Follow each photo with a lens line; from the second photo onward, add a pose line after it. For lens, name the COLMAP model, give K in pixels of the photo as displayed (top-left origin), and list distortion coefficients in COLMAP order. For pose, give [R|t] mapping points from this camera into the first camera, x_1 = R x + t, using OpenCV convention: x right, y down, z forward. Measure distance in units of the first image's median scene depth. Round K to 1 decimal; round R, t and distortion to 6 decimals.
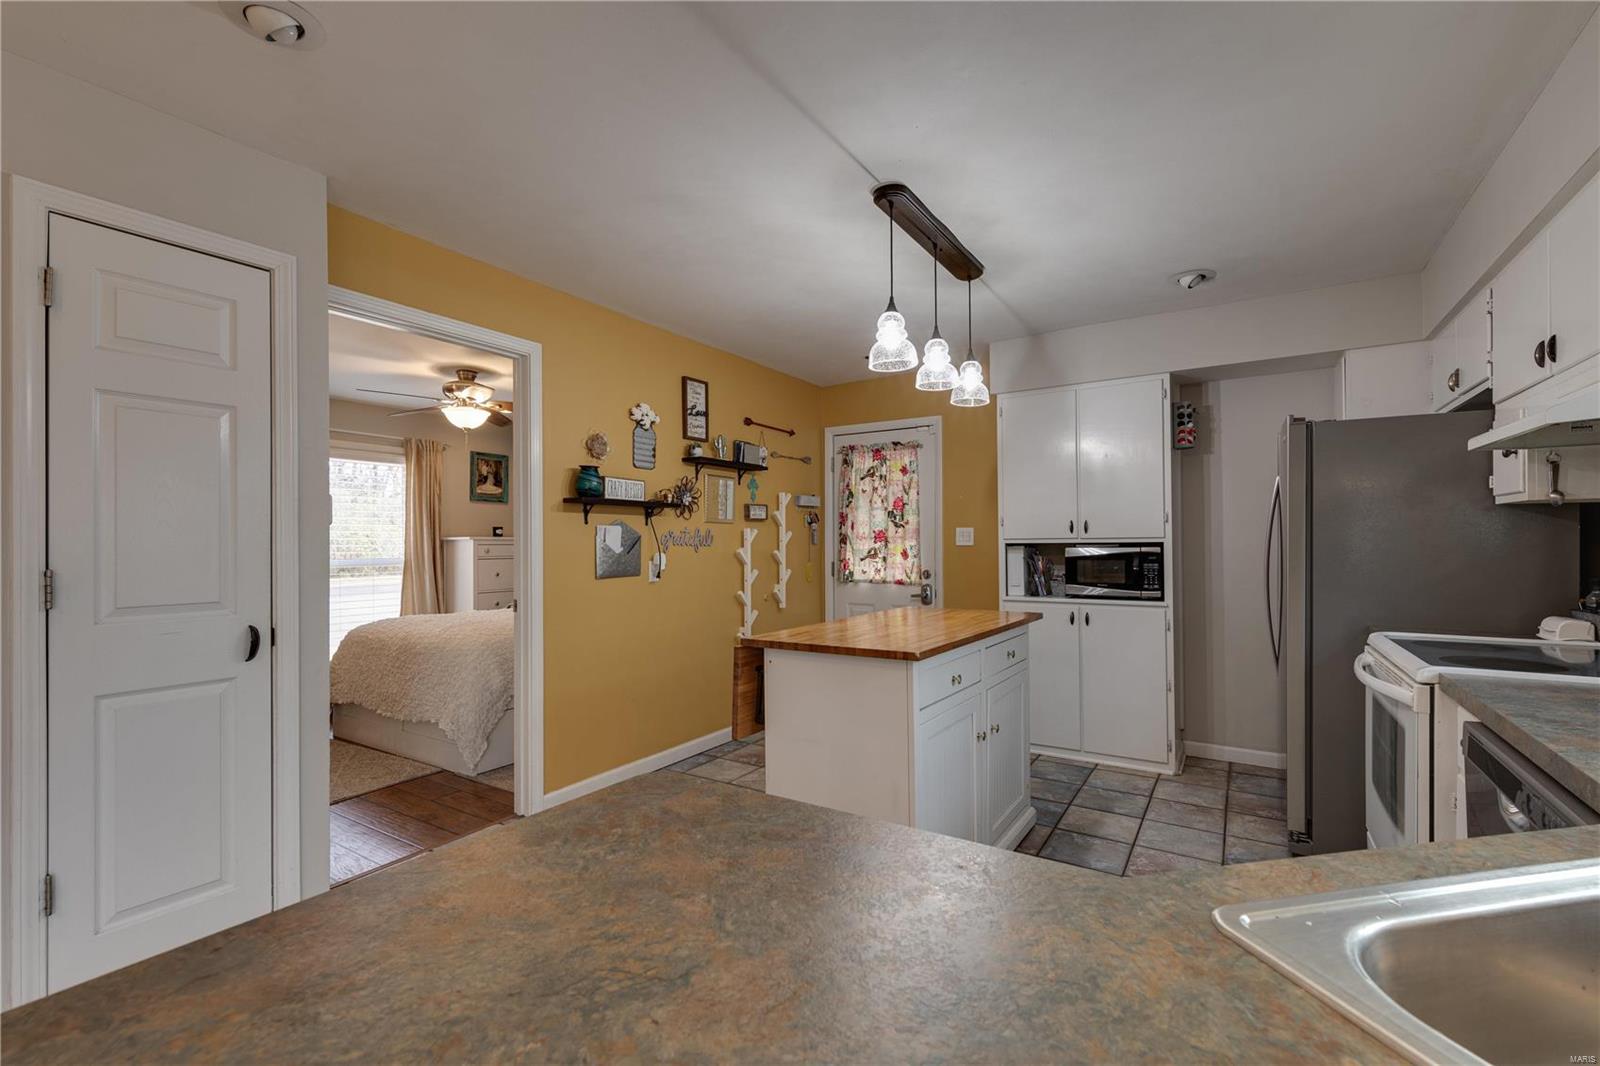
lens RADIAL K [[689.4, 0, 811.8], [0, 689.4, 541.0], [0, 0, 1]] dist [0.002853, 0.000359]
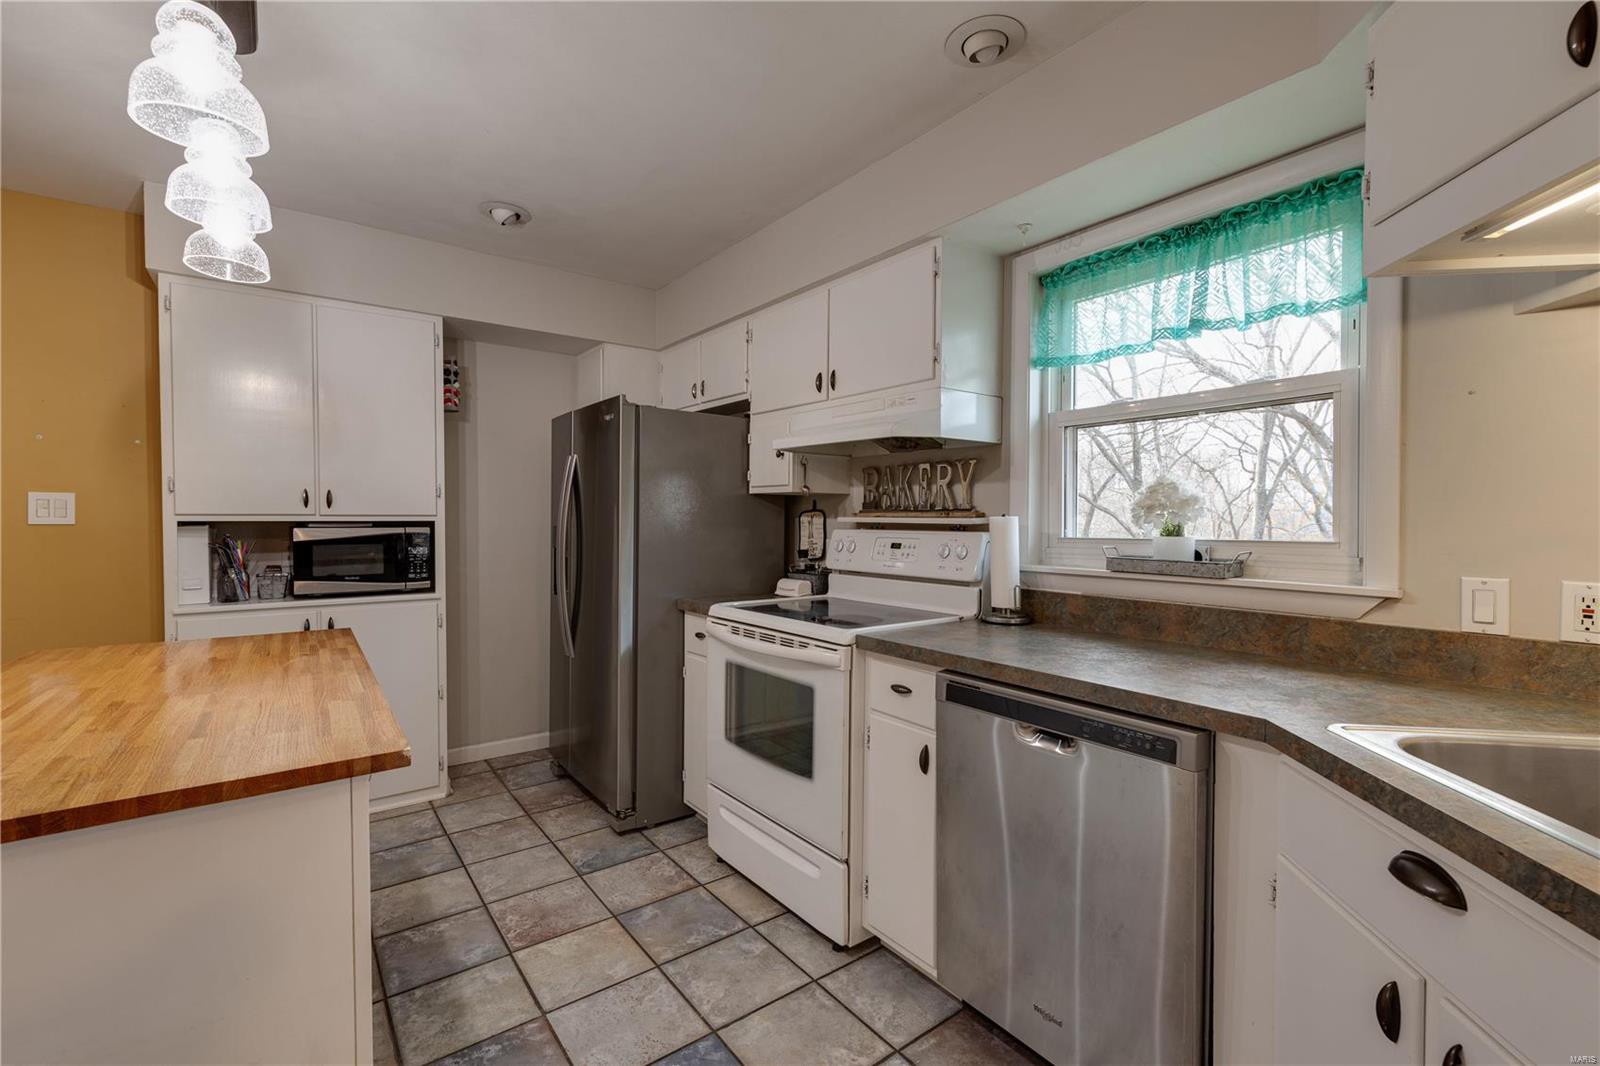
lens RADIAL K [[689.4, 0, 800.5], [0, 689.4, 534.7], [0, 0, 1]] dist [0.002853, 0.000359]
pose [[0.359514, -0.013872, 0.933036, -0.103681], [-0.008957, 0.999792, 0.018316, -0.001157], [-0.933097, -0.014943, 0.359315, 0.293925]]
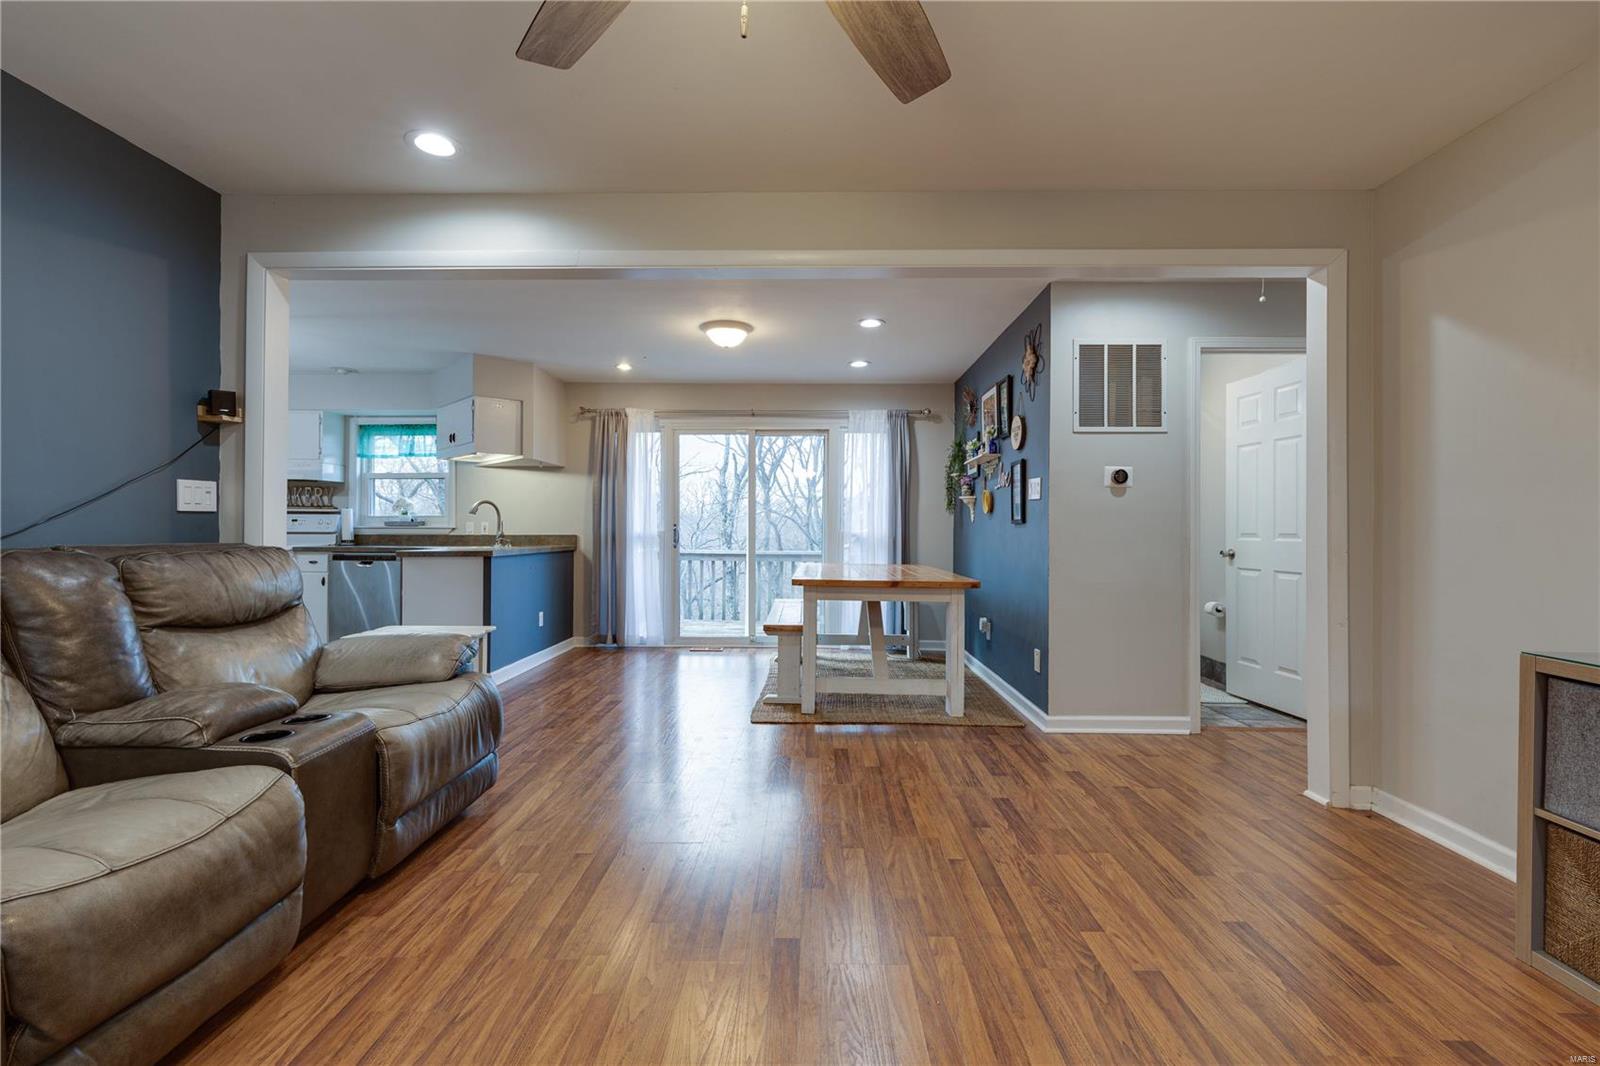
lens RADIAL K [[709.3, 0, 786.8], [0, 709.3, 524.9], [0, 0, 1]] dist [0.004701, -0.001959]
pose [[-0.501477, 0.008047, 0.865134, -1.552944], [-0.005384, 0.999908, -0.012422, 0.048659], [-0.865154, -0.010887, -0.501387, 0.283506]]
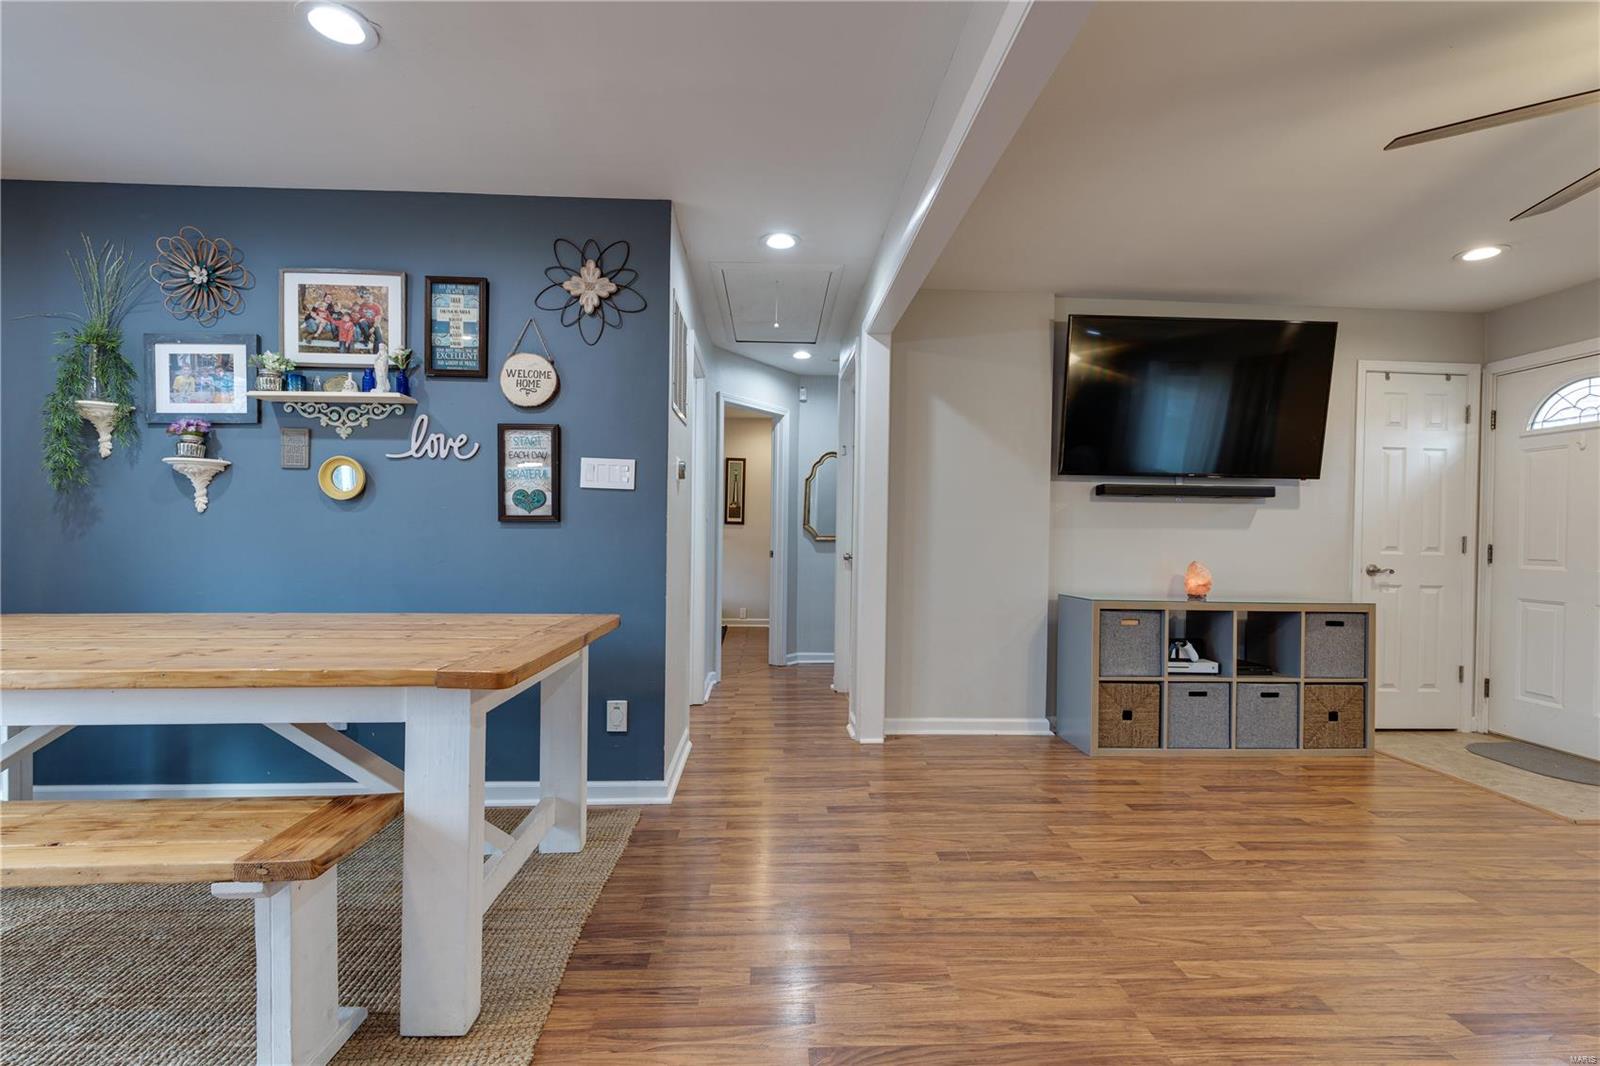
lens RADIAL K [[689.4, 0, 810.3], [0, 689.4, 538.5], [0, 0, 1]] dist [0.002853, 0.000359]
pose [[-0.816514, -0.003606, -0.577315, -0.570782], [-0.007497, 0.999962, 0.004357, 0.043981], [0.577277, 0.007885, -0.816510, 0.140262]]
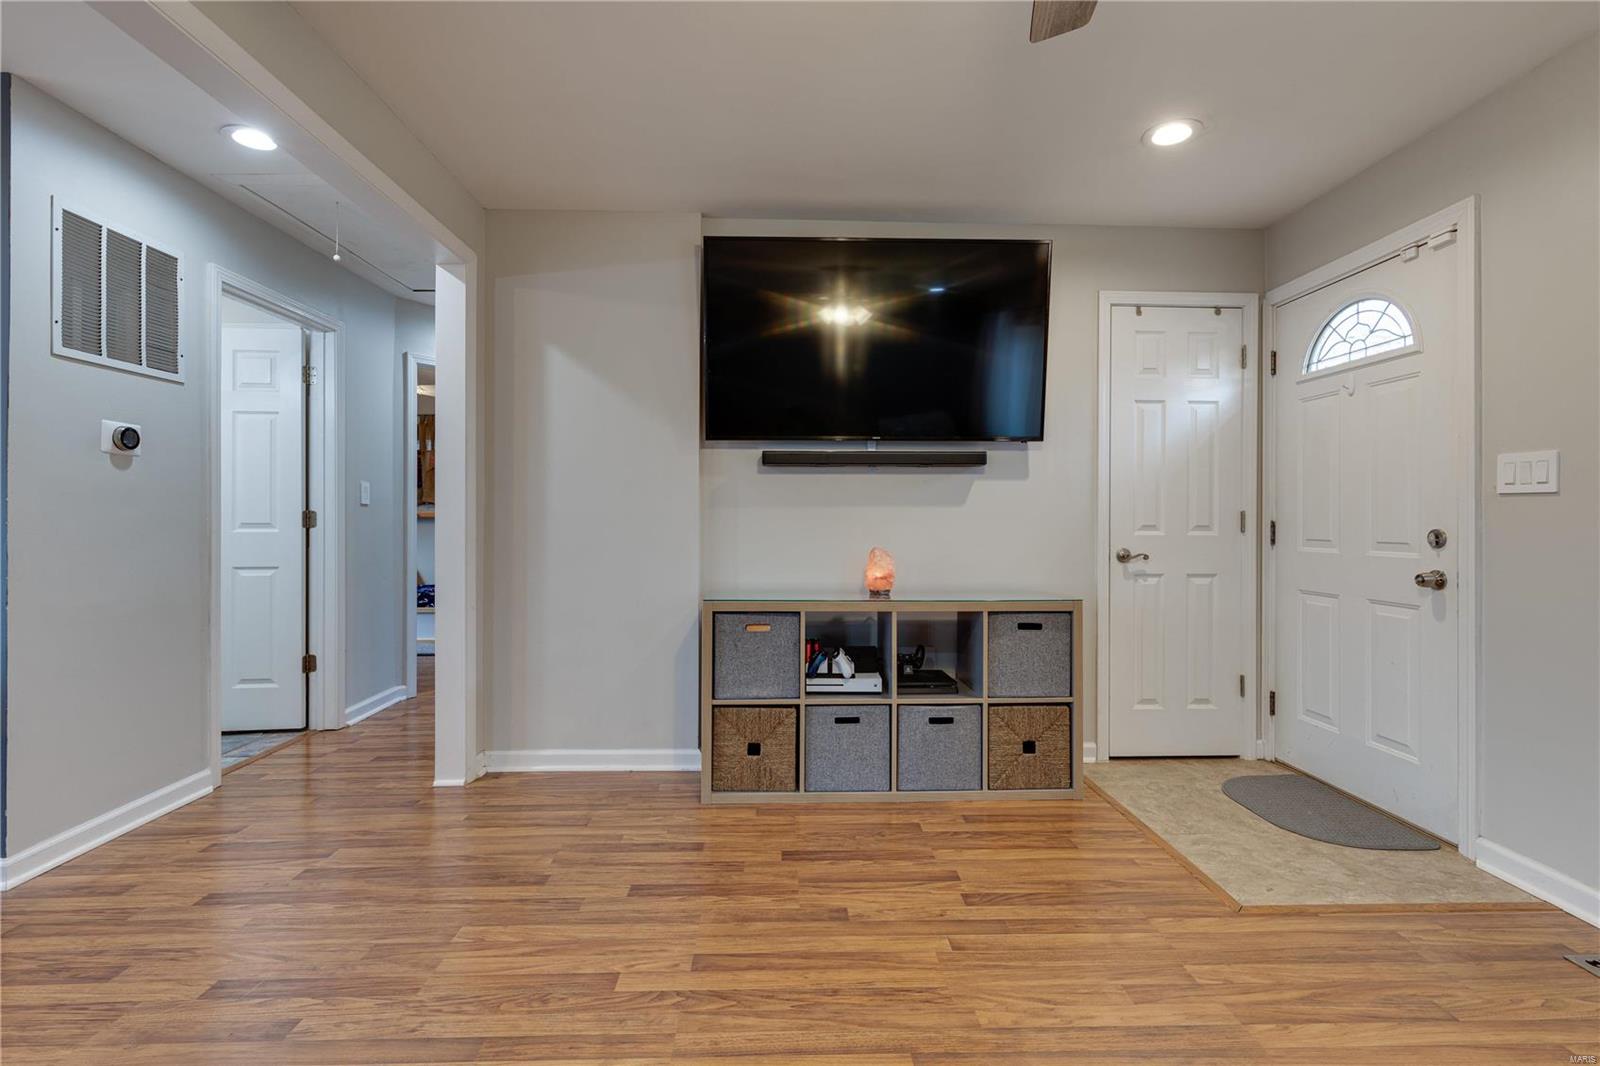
lens RADIAL K [[709.3, 0, 811.7], [0, 709.3, 522.9], [0, 0, 1]] dist [0.004701, -0.001959]
pose [[-0.827088, 0.007433, -0.562024, -1.078560], [0.006948, 0.999971, 0.003001, 0.045670], [0.562030, -0.001422, -0.827116, 0.271298]]
